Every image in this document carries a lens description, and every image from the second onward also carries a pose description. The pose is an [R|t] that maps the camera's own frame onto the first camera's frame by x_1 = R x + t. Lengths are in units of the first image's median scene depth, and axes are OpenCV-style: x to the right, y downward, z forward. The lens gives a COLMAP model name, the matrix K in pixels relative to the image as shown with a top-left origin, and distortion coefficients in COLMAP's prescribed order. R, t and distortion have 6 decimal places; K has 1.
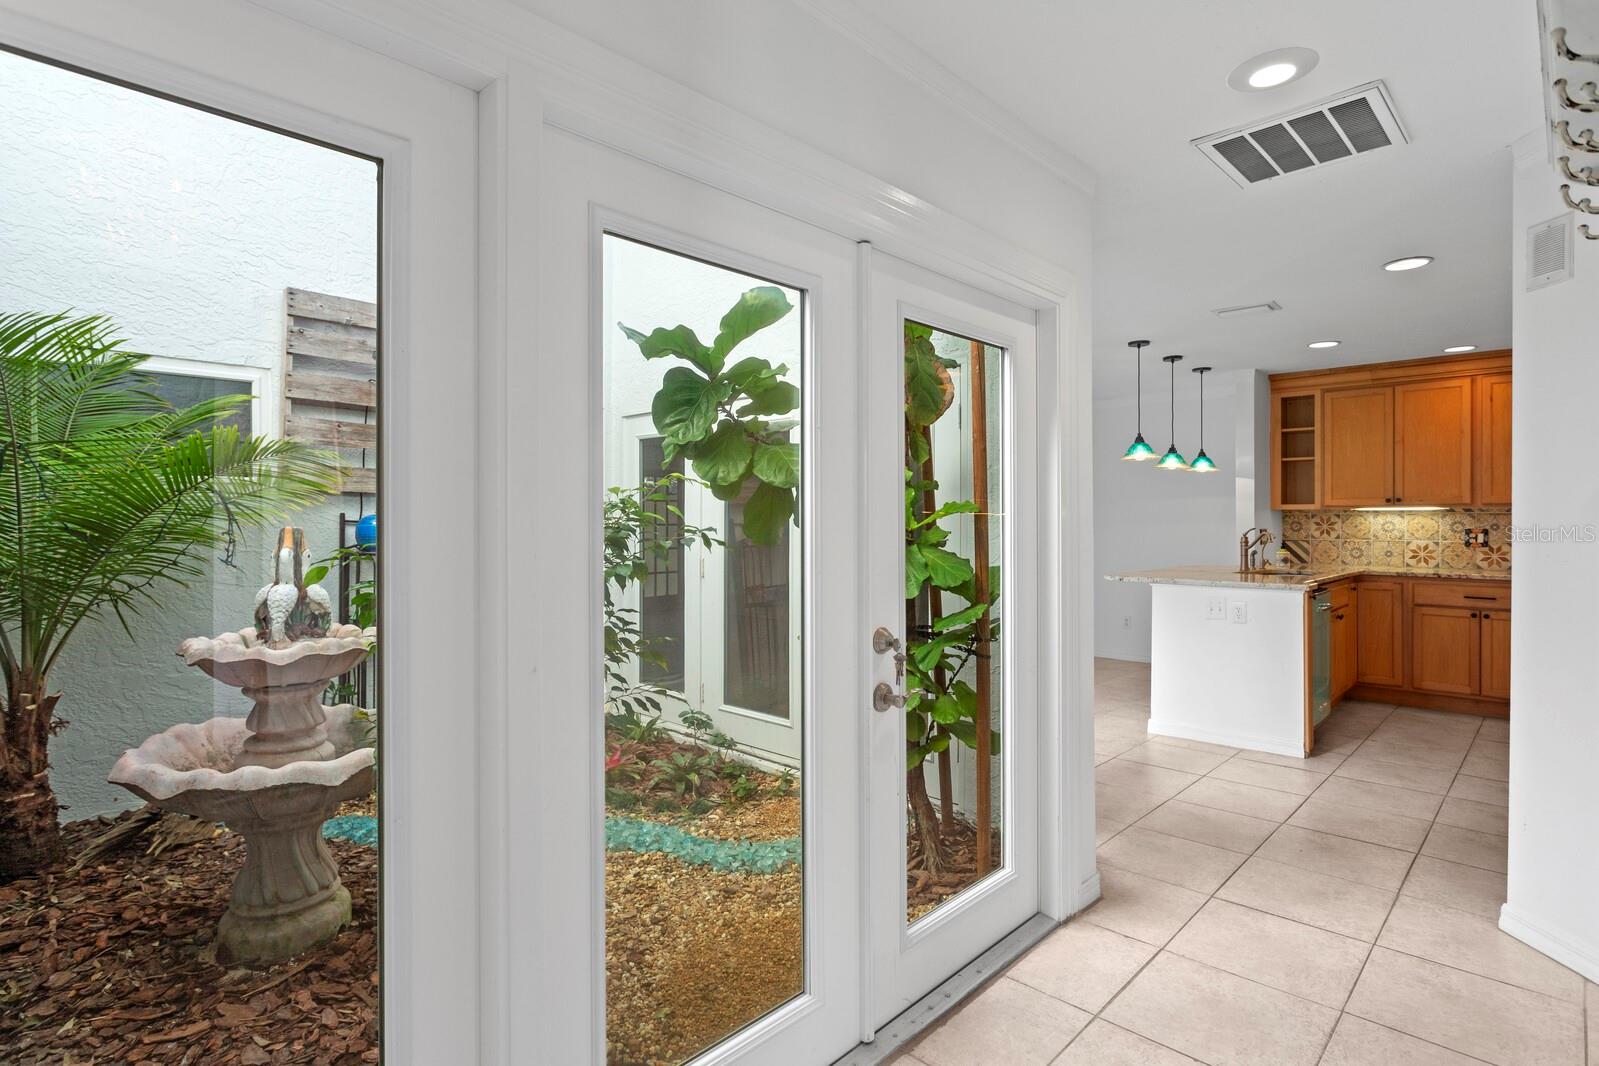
lens RADIAL K [[804.5, 0, 795.5], [0, 804.5, 524.4], [0, 0, 1]] dist [-0.014183, 0.007614]
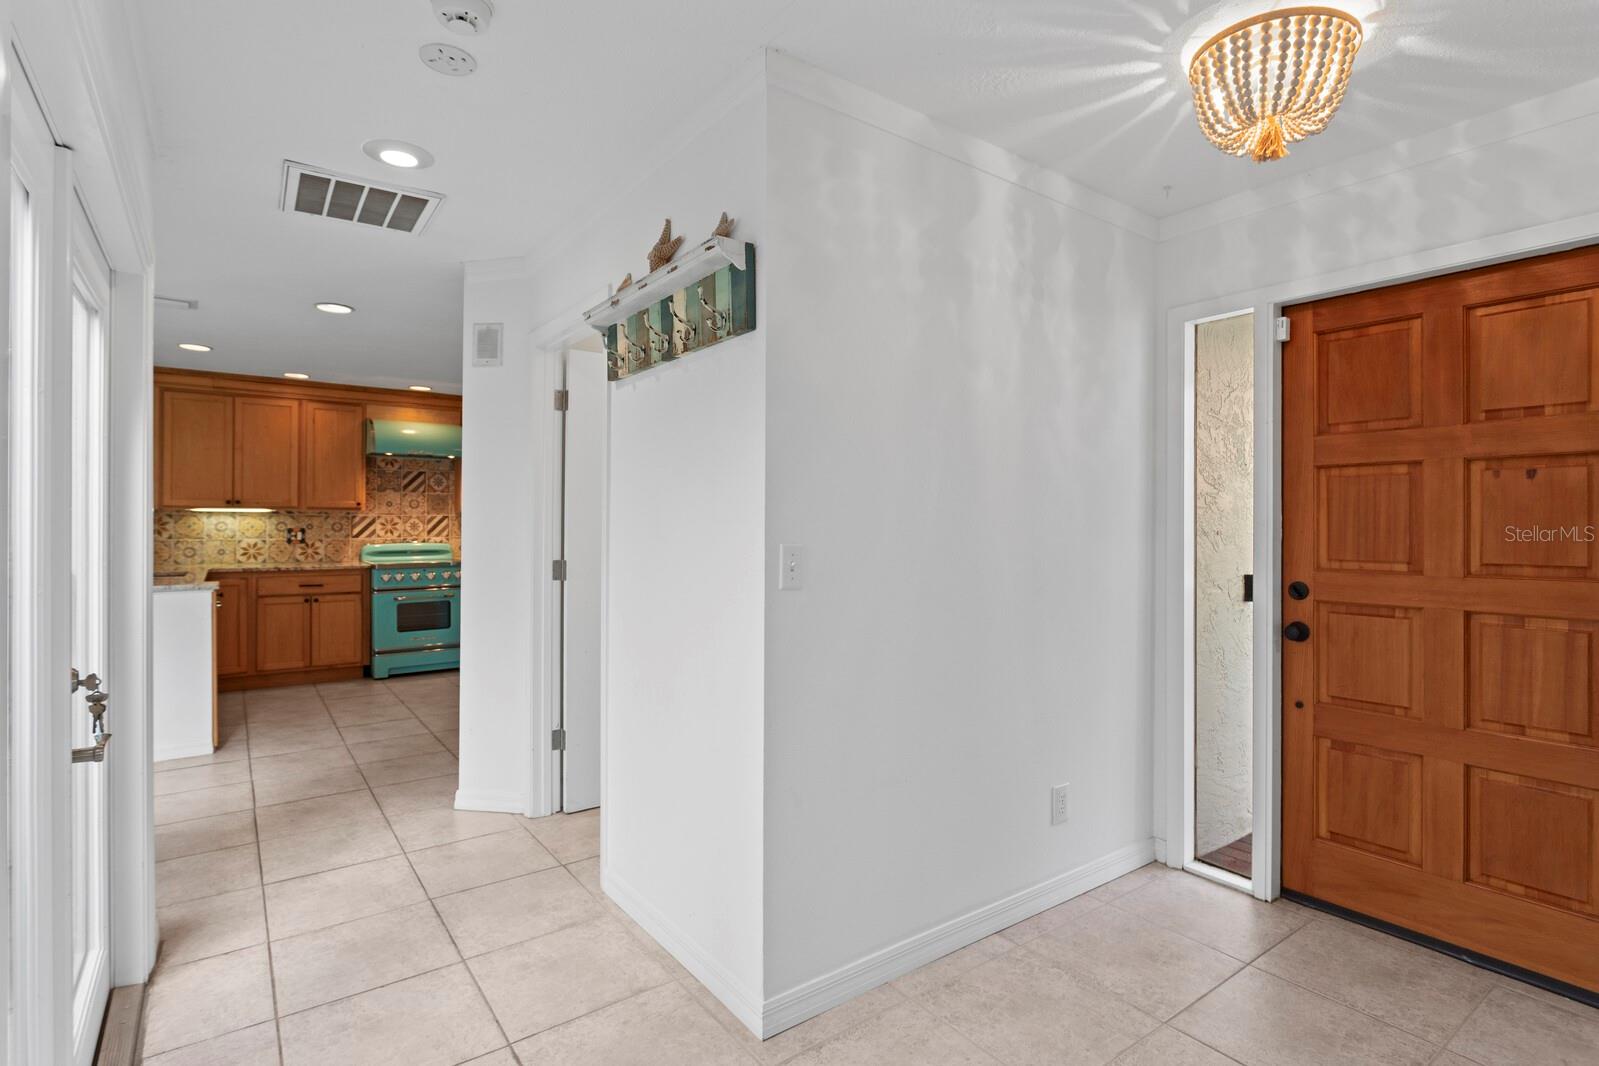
lens RADIAL K [[804.5, 0, 799.6], [0, 804.5, 518.8], [0, 0, 1]] dist [-0.014183, 0.007614]
pose [[0.169000, 0.005198, 0.985602, -0.188082], [0.000784, 0.999985, -0.005408, -0.001200], [-0.985616, 0.001686, 0.168993, 0.069554]]
